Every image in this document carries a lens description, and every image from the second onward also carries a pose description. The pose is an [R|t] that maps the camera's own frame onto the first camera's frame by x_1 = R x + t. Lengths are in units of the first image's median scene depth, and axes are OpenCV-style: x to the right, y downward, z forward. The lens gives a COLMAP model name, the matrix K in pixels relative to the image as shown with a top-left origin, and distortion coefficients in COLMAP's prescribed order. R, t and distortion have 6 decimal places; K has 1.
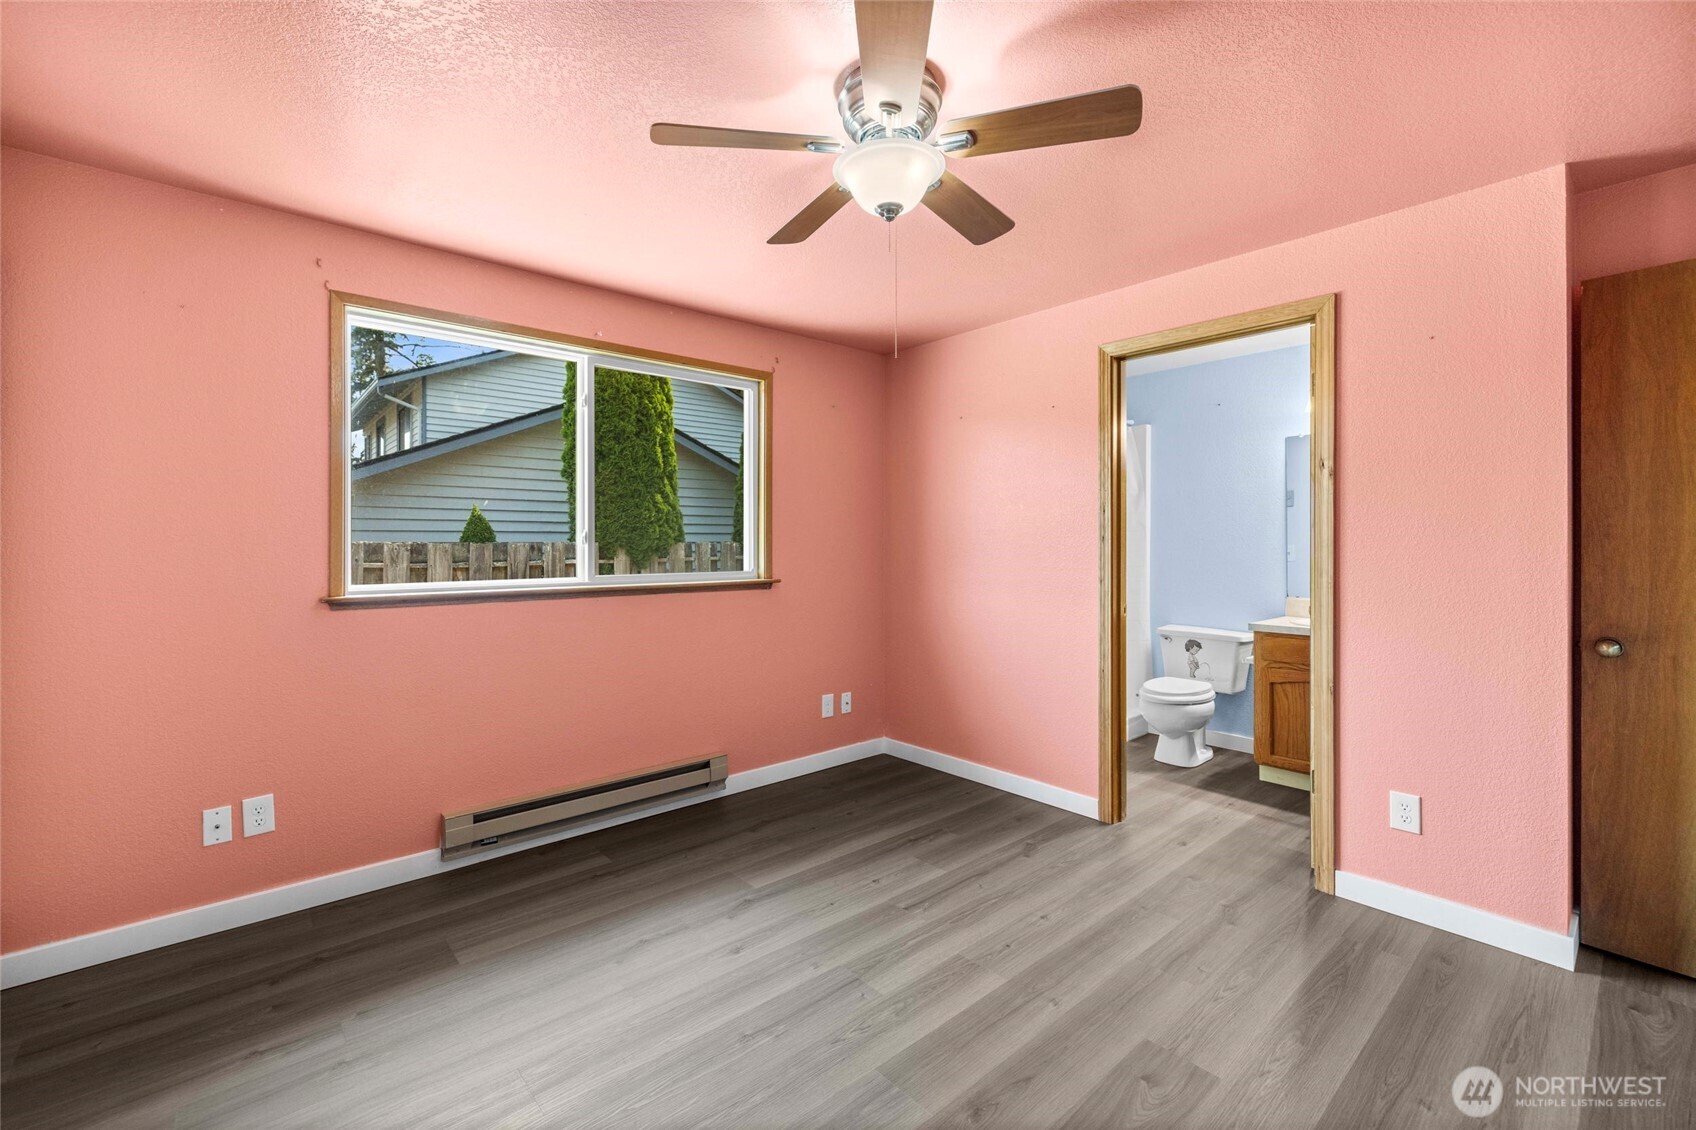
lens RADIAL K [[706.0, 0, 842.3], [0, 706.0, 550.3], [0, 0, 1]] dist [-0.000341, -0.000127]
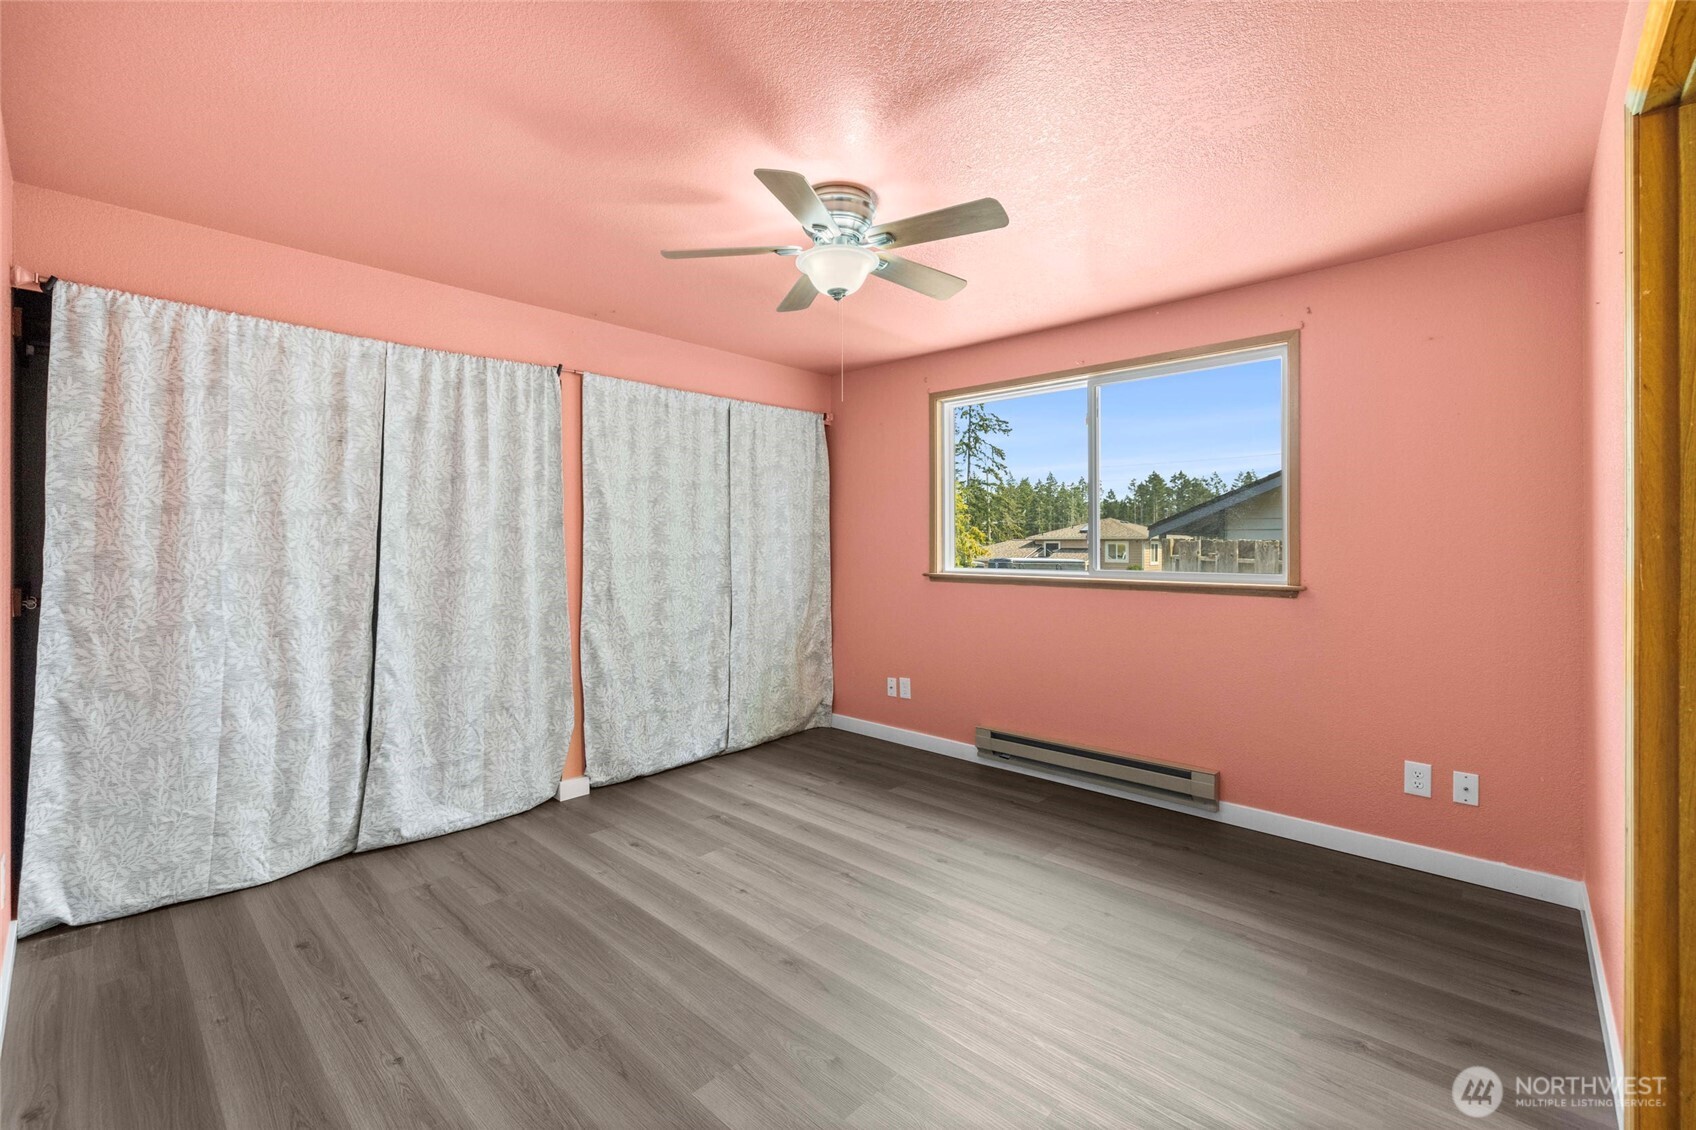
lens RADIAL K [[722.4, 0, 846.2], [0, 722.4, 544.4], [0, 0, 1]] dist [0.000437, 0.000062]
pose [[0.113573, 0.003028, -0.993525, 0.842984], [-0.008940, 0.999958, 0.002026, -0.004540], [0.993489, 0.008652, 0.113595, 0.505876]]
